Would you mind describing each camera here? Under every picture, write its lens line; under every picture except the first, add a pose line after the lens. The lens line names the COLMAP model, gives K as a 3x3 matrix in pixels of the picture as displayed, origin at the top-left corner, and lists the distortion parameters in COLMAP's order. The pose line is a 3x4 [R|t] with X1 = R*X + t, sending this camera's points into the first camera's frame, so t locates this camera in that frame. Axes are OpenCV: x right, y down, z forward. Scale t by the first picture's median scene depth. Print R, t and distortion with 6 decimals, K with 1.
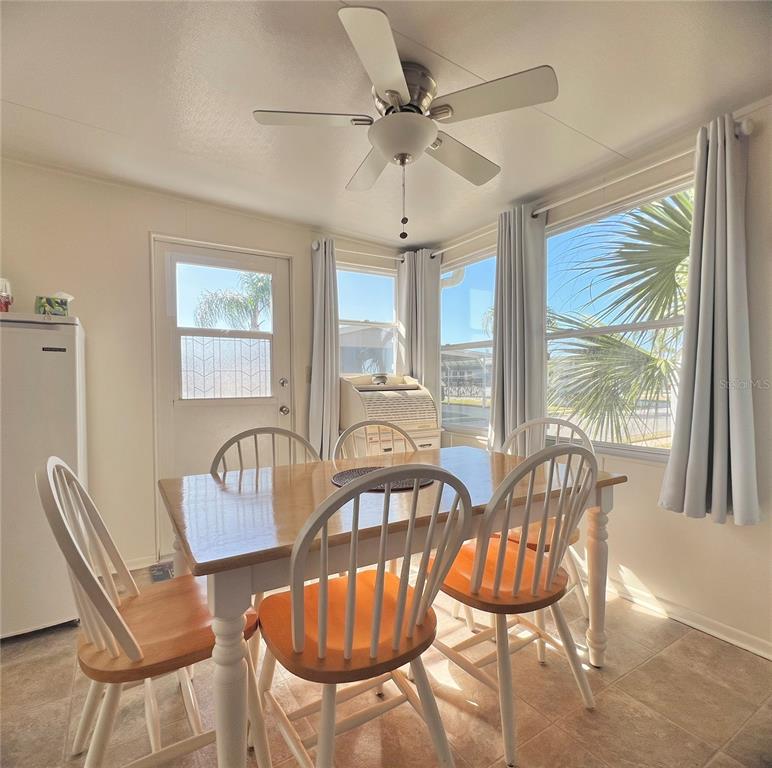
lens RADIAL K [[445.7, 0, 374.9], [0, 445.7, 396.6], [0, 0, 1]] dist [-0.006648, -0.001454]
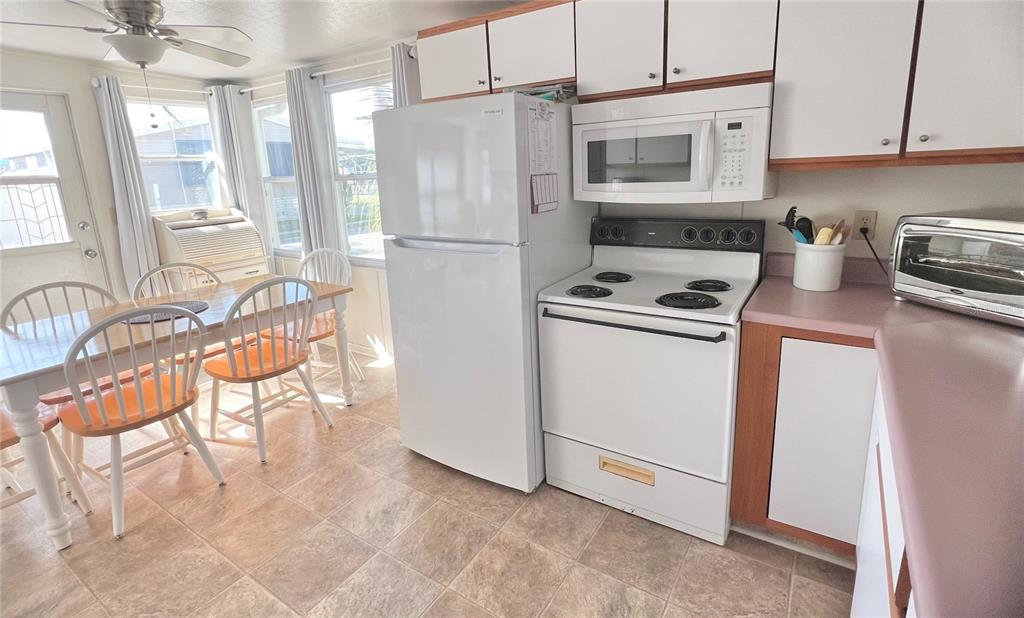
lens RADIAL K [[485.3, 0, 507.3], [0, 485.3, 281.0], [0, 0, 1]] dist [-0.001615, 0.000066]
pose [[0.898415, -0.121229, 0.422082, 0.180323], [0.044175, 0.981215, 0.187793, -0.075988], [-0.436919, -0.150070, 0.886894, -0.407763]]
